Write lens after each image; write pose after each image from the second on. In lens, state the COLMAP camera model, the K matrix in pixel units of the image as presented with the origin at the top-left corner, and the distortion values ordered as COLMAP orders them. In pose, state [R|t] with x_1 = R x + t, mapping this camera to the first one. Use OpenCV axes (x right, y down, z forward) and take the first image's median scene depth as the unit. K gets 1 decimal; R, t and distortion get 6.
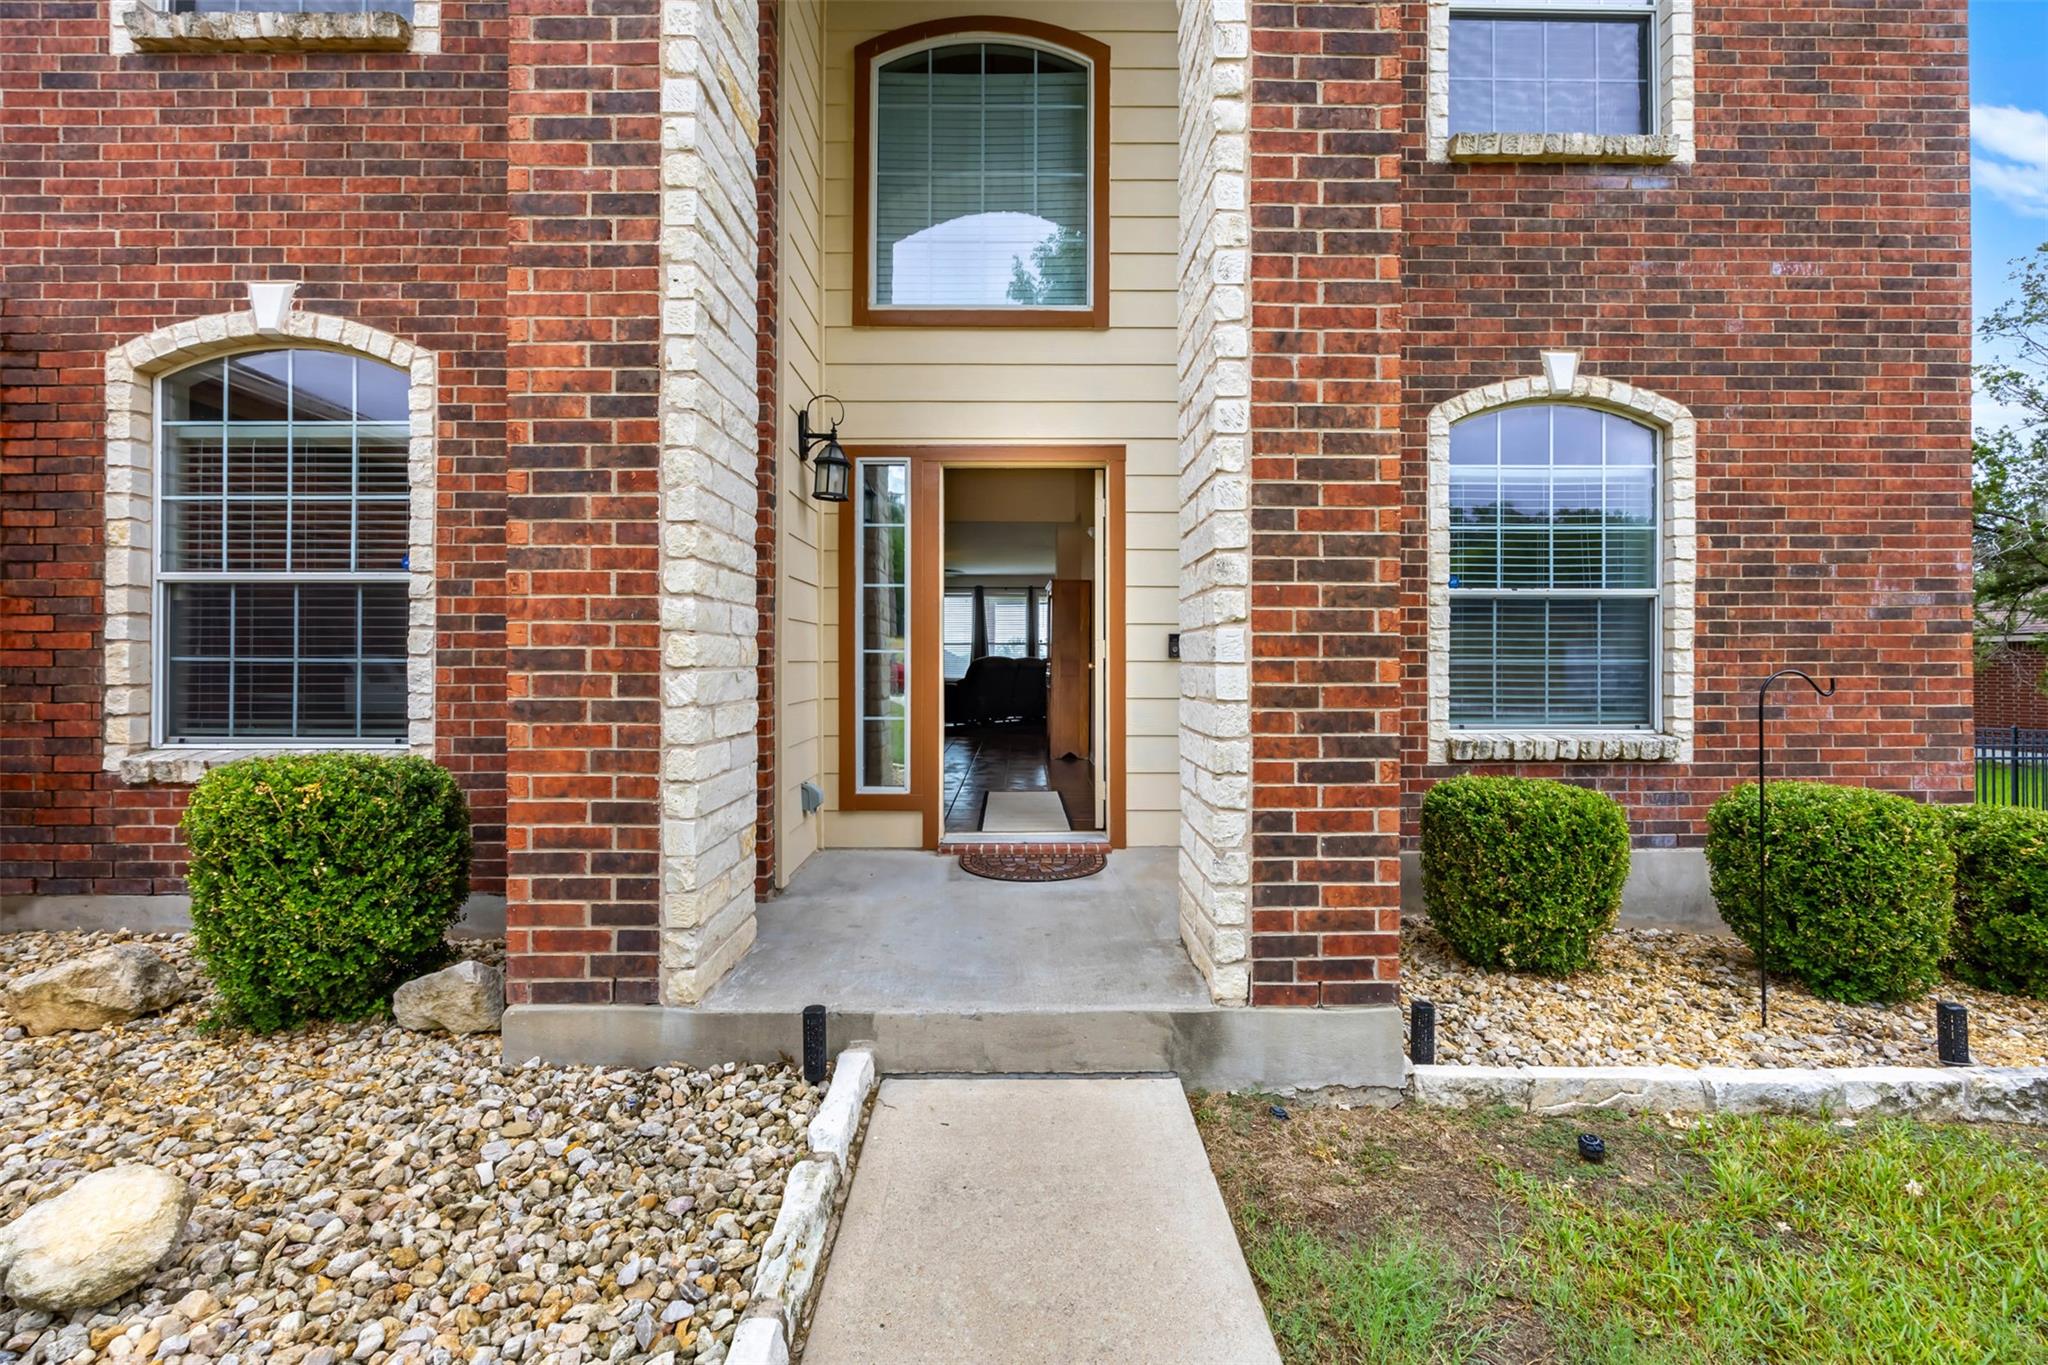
lens RADIAL K [[836.7, 0, 1024.0], [0, 836.7, 682.5], [0, 0, 1]] dist [-0.001048, -0.000231]
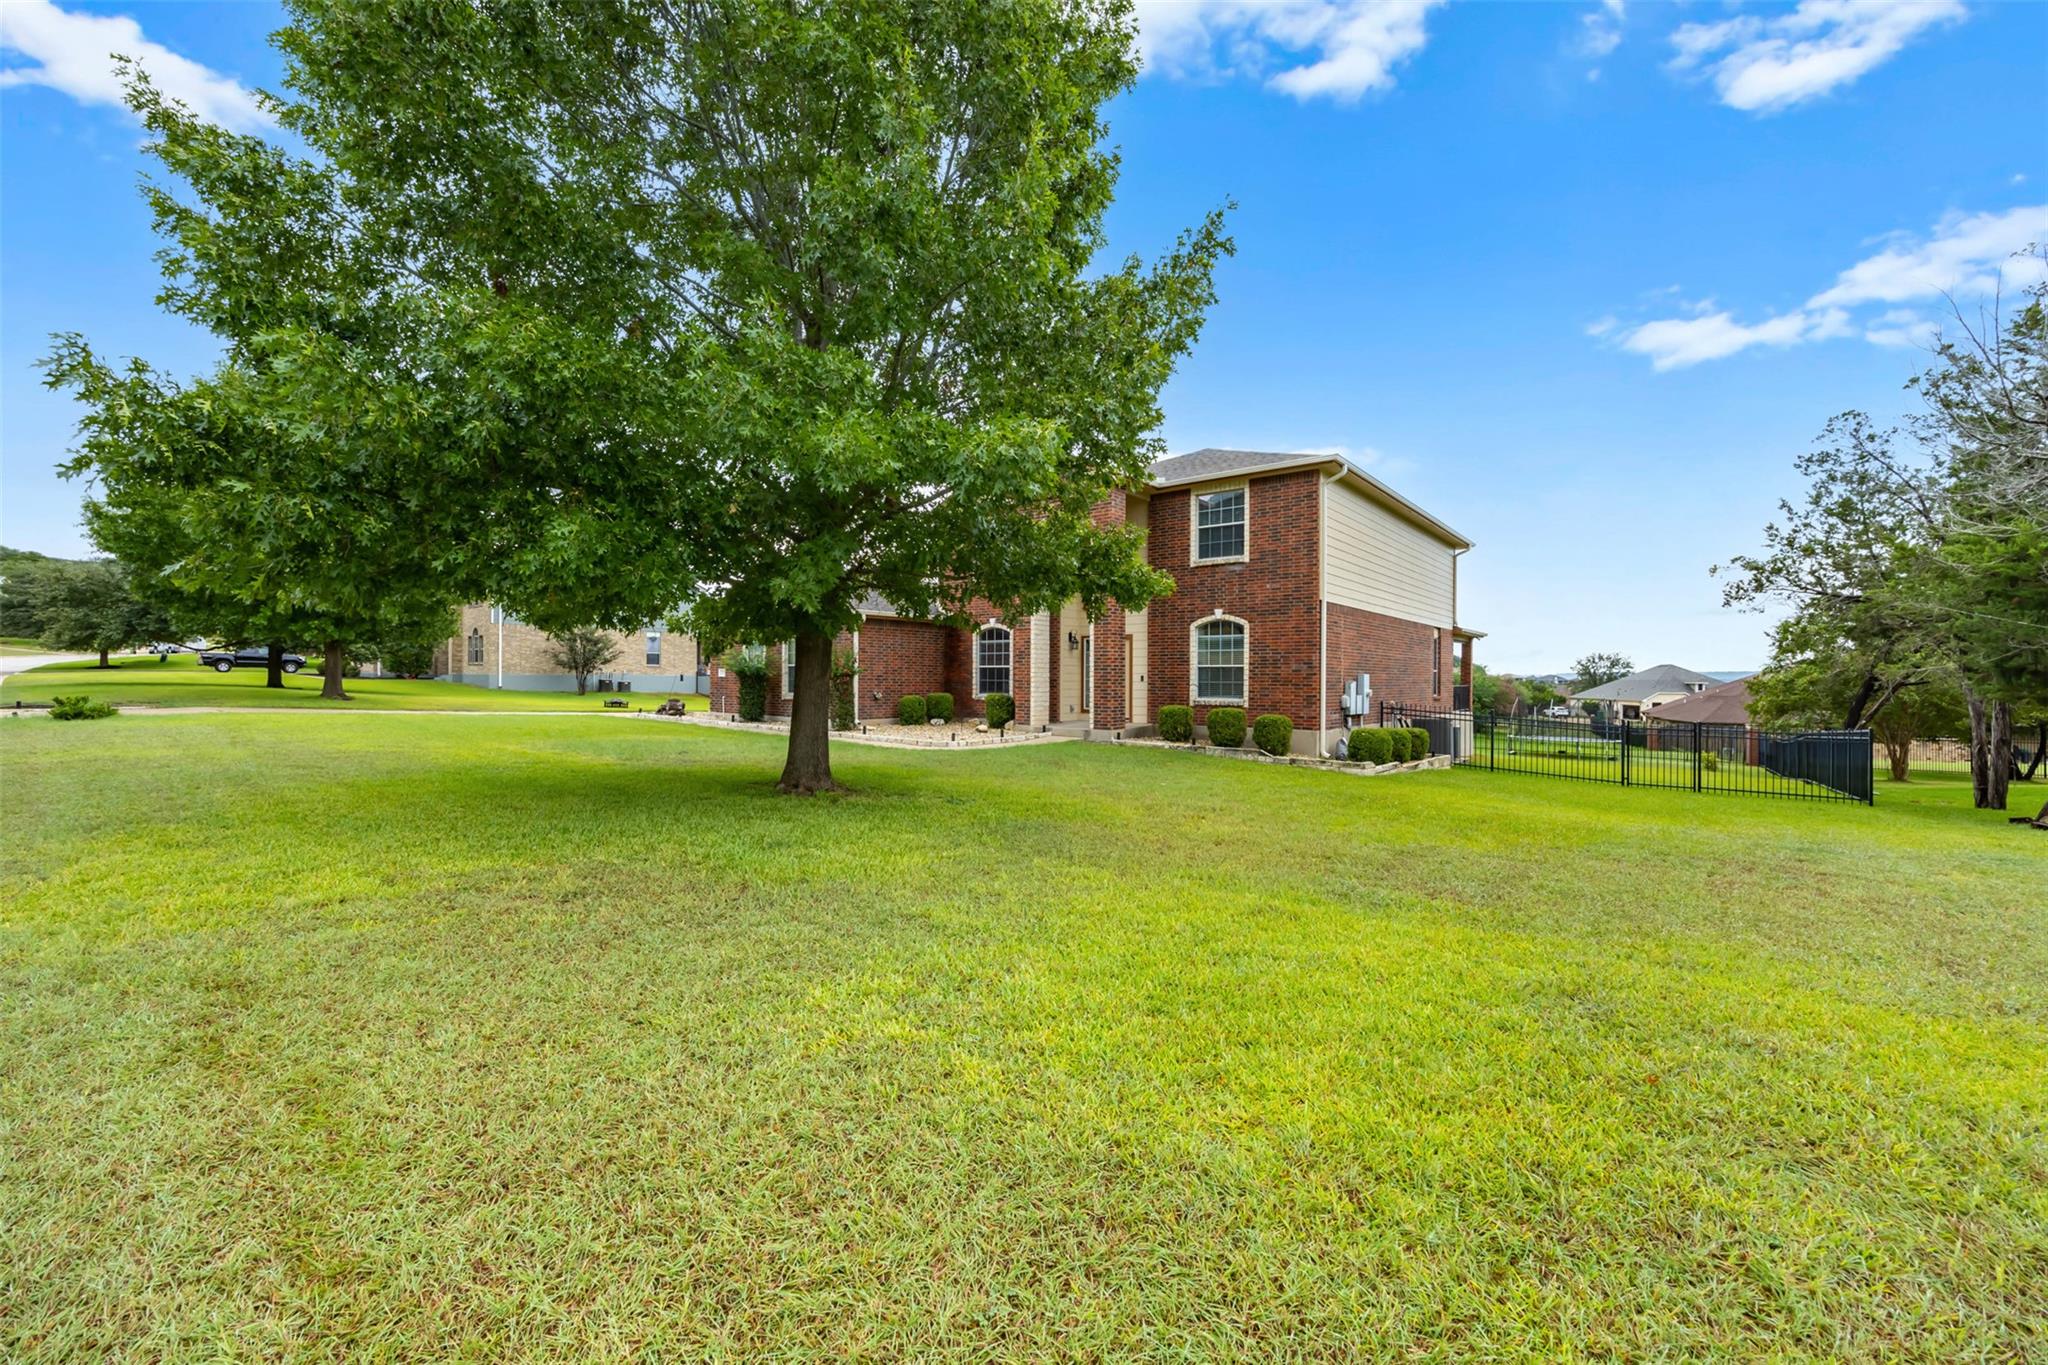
lens RADIAL K [[836.7, 0, 1024.0], [0, 836.7, 682.5], [0, 0, 1]] dist [-0.001048, -0.000231]
pose [[0.764261, 0.008461, -0.644852, 2.970255], [-0.009938, 0.999950, 0.001342, -0.023054], [0.644831, 0.005383, 0.764306, -3.248589]]
